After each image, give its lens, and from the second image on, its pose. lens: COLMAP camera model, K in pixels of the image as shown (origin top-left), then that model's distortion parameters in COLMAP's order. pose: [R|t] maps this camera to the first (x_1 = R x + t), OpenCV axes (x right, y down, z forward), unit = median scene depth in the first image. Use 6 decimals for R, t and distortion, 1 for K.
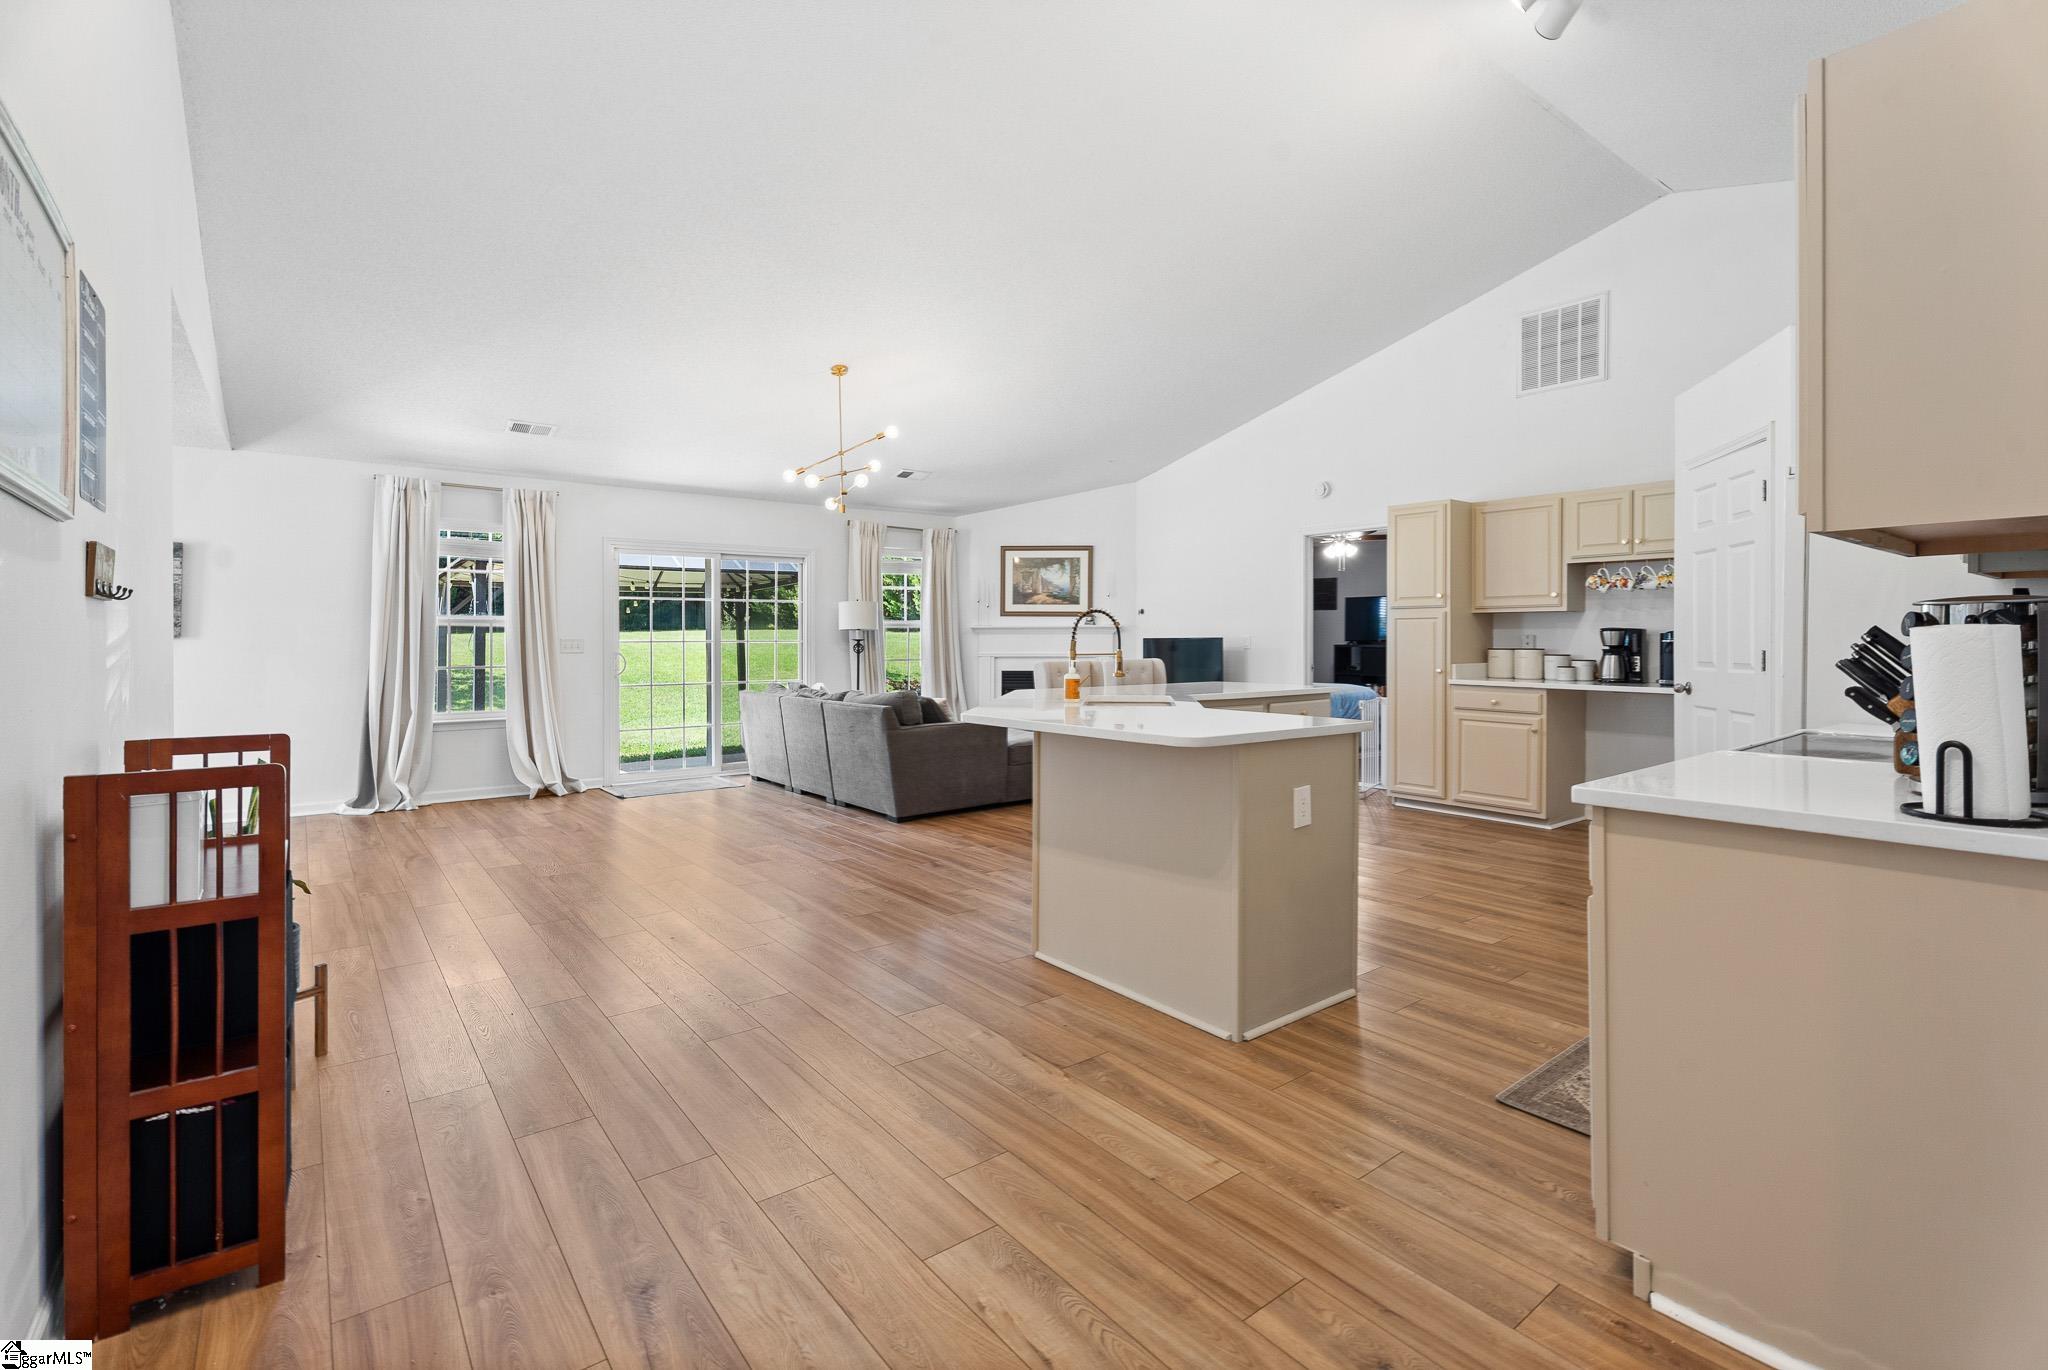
lens RADIAL K [[922.7, 0, 1027.1], [0, 922.7, 646.3], [0, 0, 1]] dist [0.004331, 0.000312]
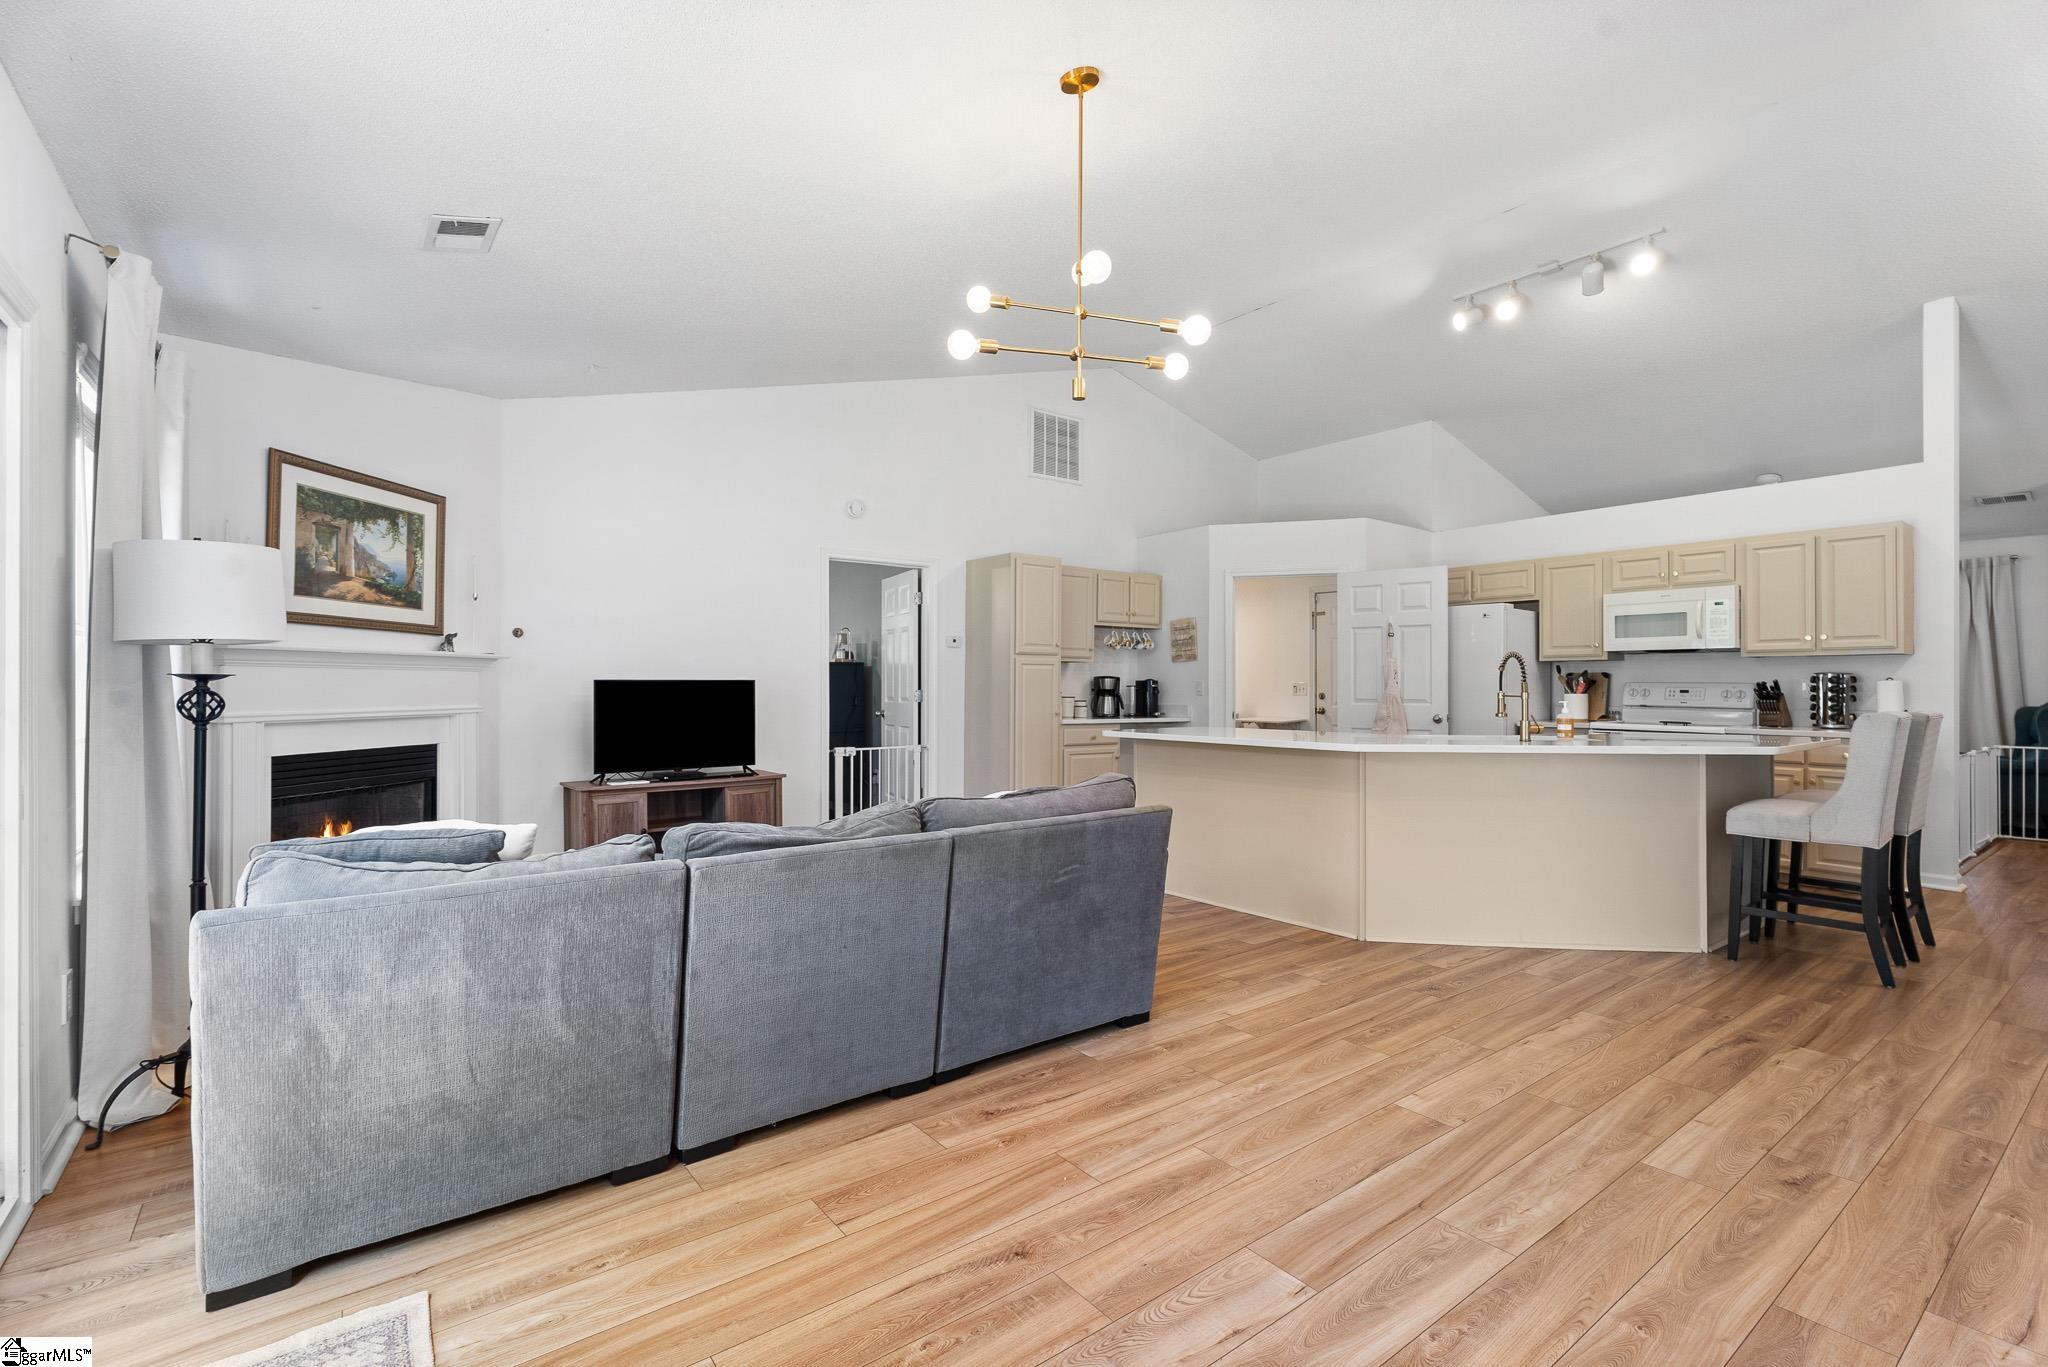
lens RADIAL K [[922.7, 0, 1018.9], [0, 922.7, 688.5], [0, 0, 1]] dist [0.004331, 0.000312]
pose [[0.019751, -0.000375, 0.999805, -0.648875], [0.006008, 0.999982, 0.000256, -0.002496], [-0.999787, 0.006002, 0.019753, 1.015009]]
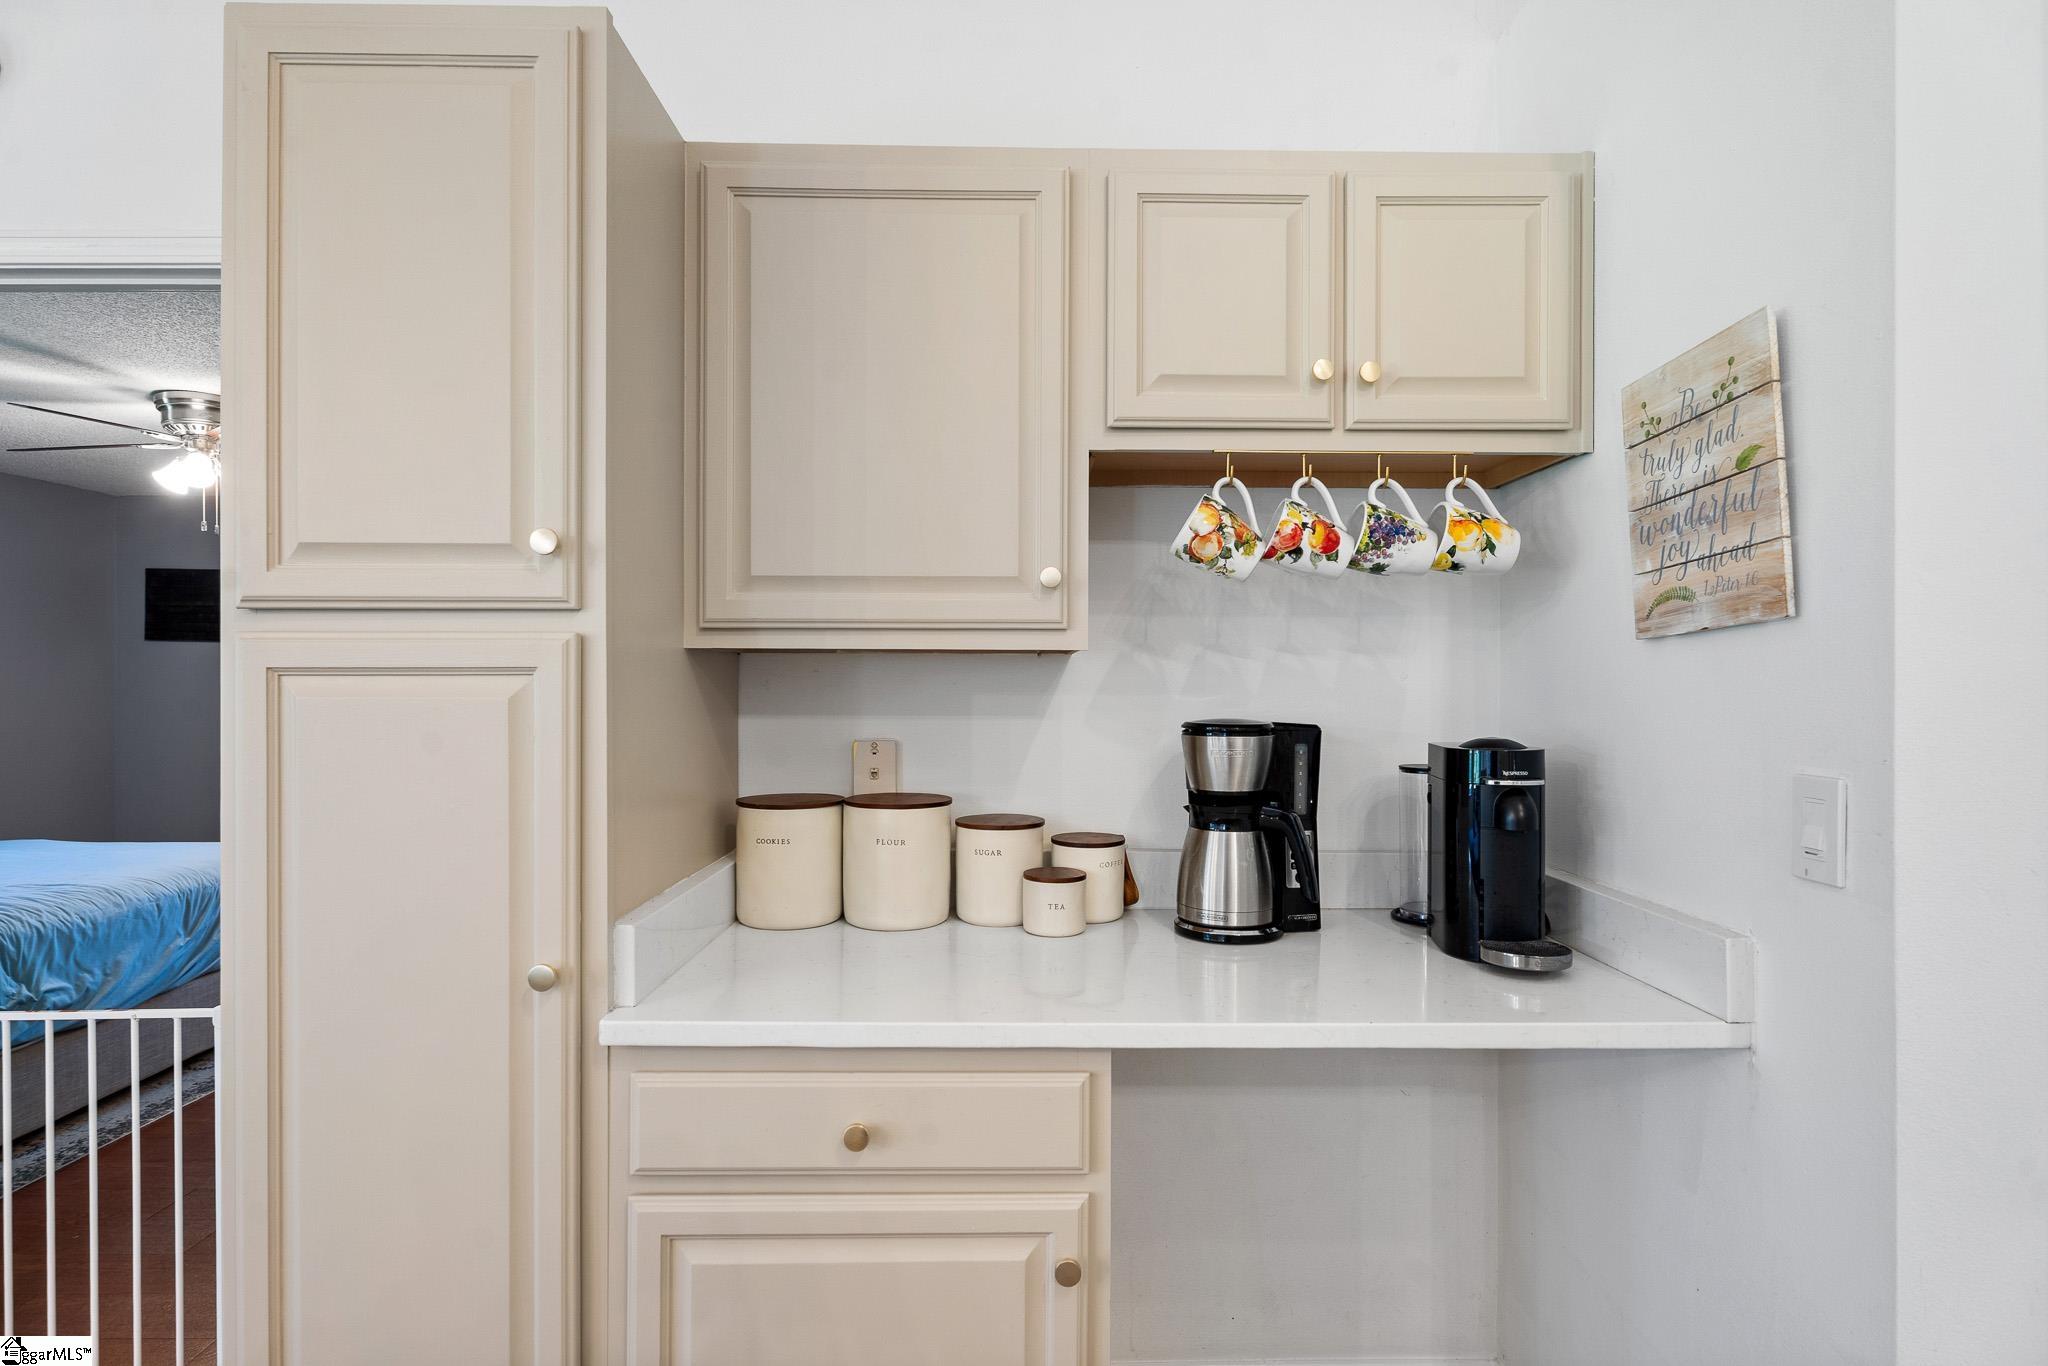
lens RADIAL K [[1012.4, 0, 1033.1], [0, 1012.4, 687.2], [0, 0, 1]] dist [0.001140, -0.001696]
pose [[0.606751, 0.005387, 0.794873, 0.347165], [0.004625, 0.999936, -0.010307, -0.024815], [-0.794878, 0.009930, 0.606688, 0.803828]]
